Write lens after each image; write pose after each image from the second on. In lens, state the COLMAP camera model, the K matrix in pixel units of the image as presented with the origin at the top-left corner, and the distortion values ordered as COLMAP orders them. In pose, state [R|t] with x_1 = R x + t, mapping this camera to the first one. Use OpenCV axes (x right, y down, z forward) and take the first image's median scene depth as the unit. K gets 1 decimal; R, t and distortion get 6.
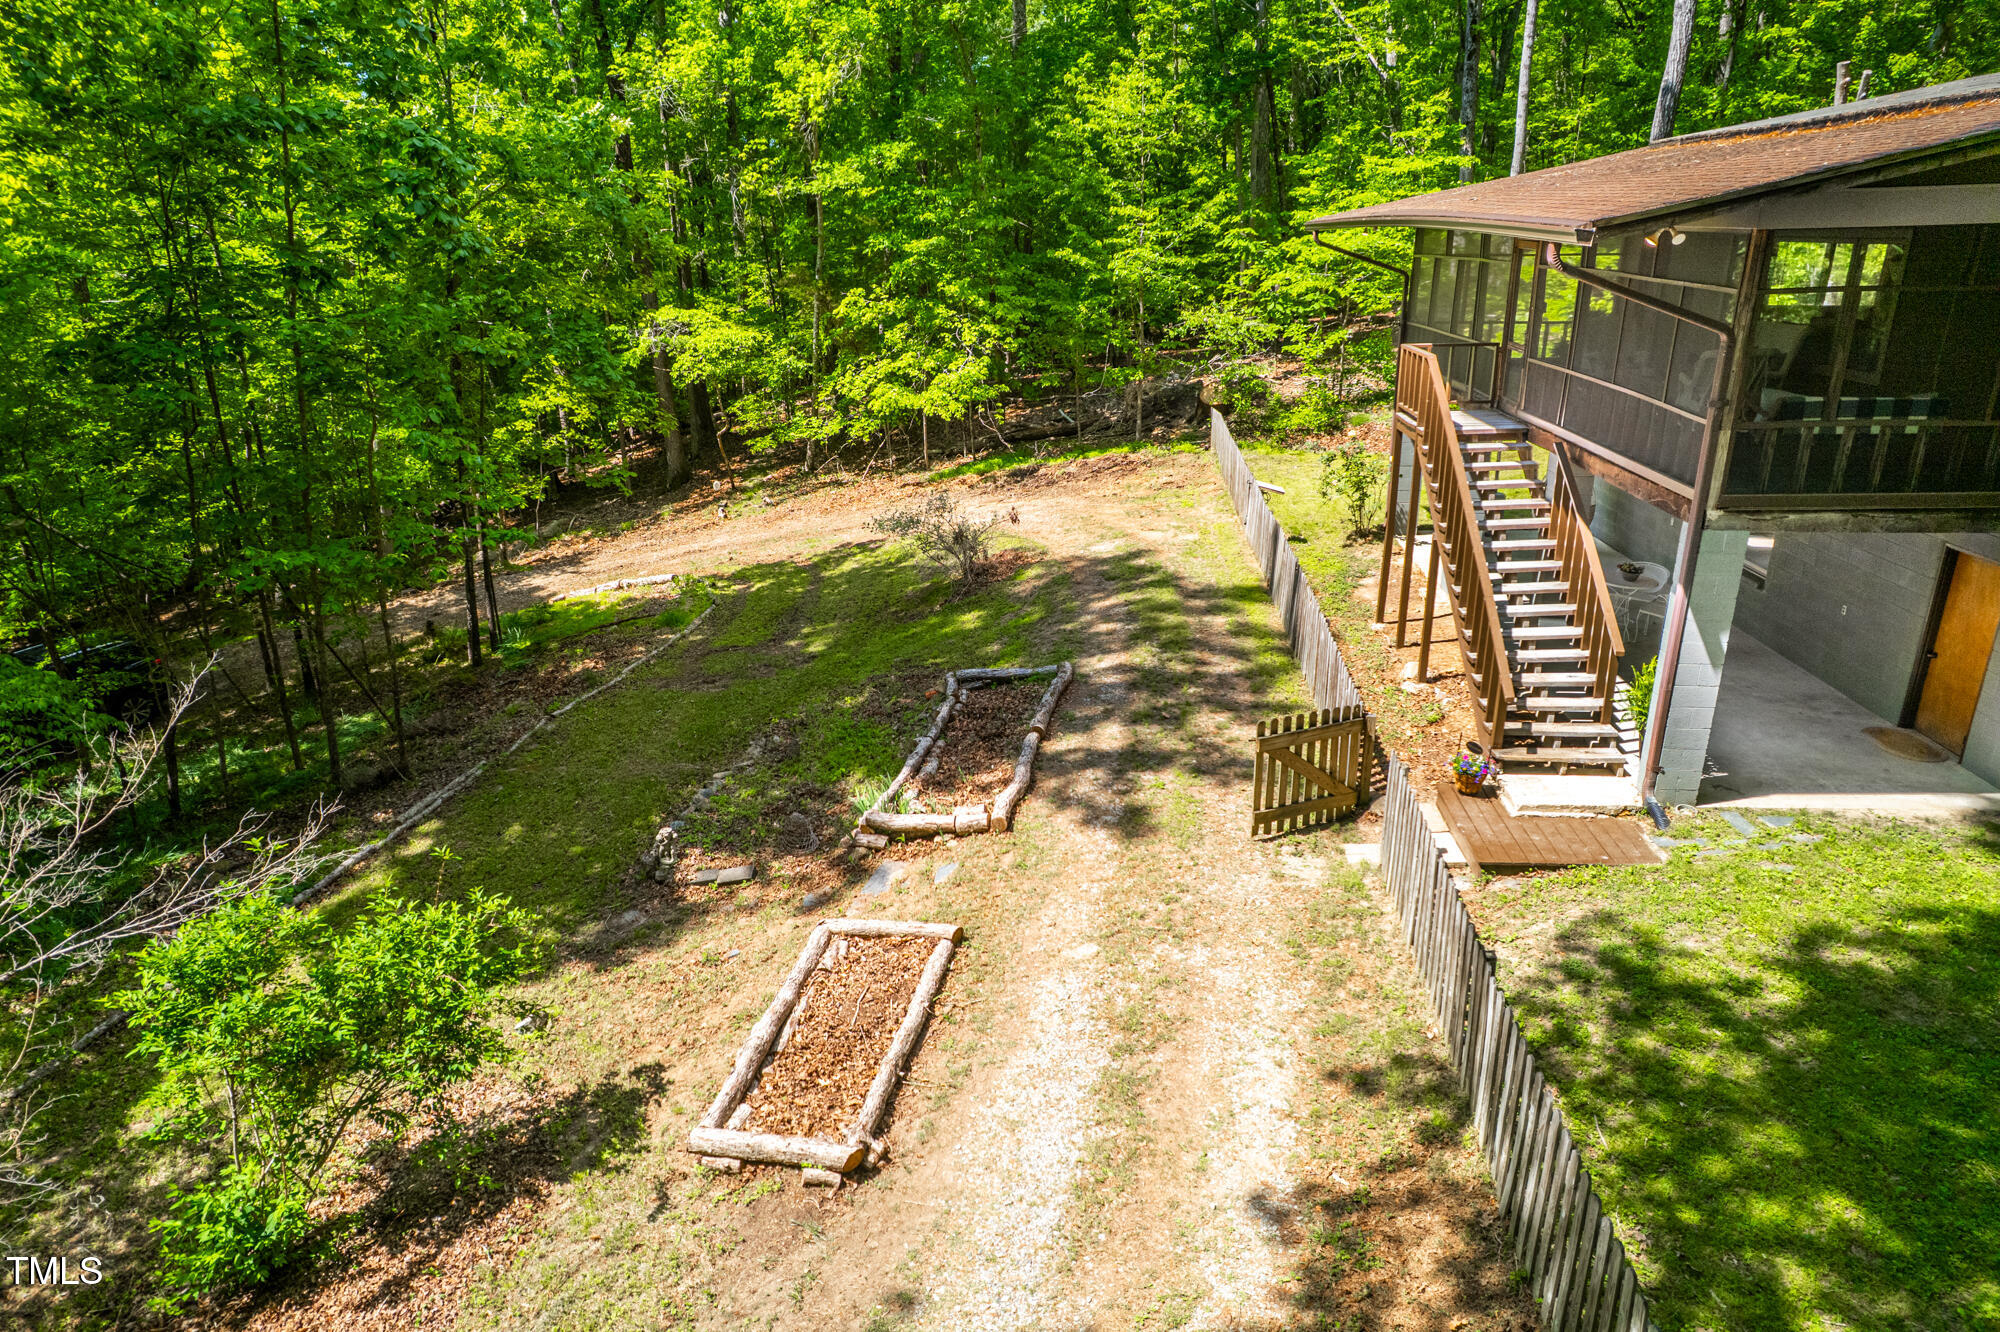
lens RADIAL K [[1272.4, 0, 1000.0], [0, 1272.4, 666.0], [0, 0, 1]] dist [-0.014802, -0.000588]
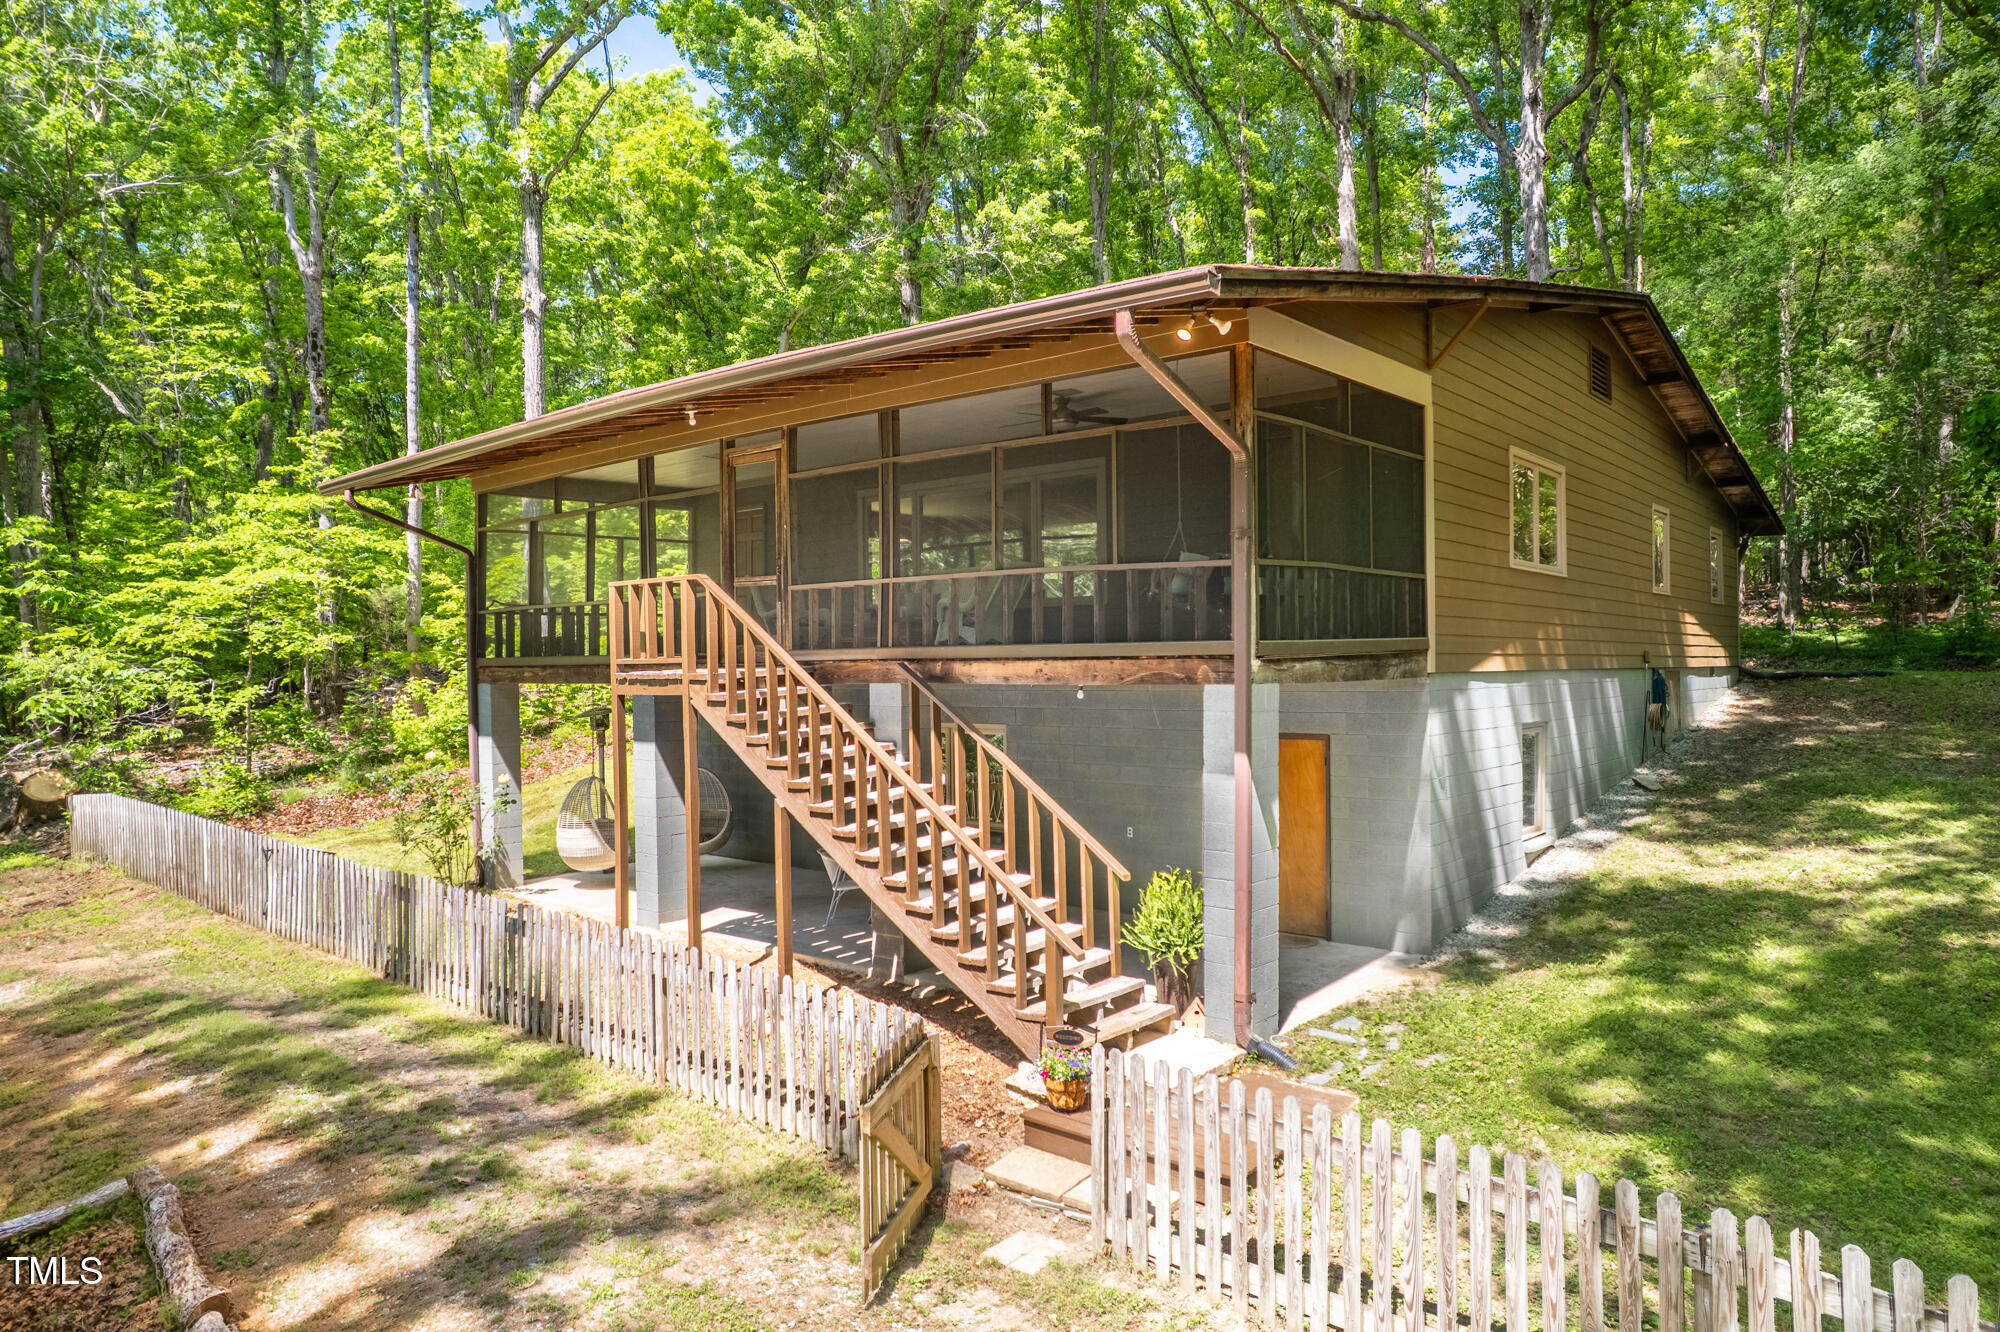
lens RADIAL K [[1272.4, 0, 1000.0], [0, 1272.4, 666.0], [0, 0, 1]] dist [-0.014802, -0.000588]
pose [[0.586667, 0.002792, 0.809824, -0.162982], [0.274666, 0.940035, -0.202219, 0.006584], [-0.761828, 0.341066, 0.550720, 0.425288]]
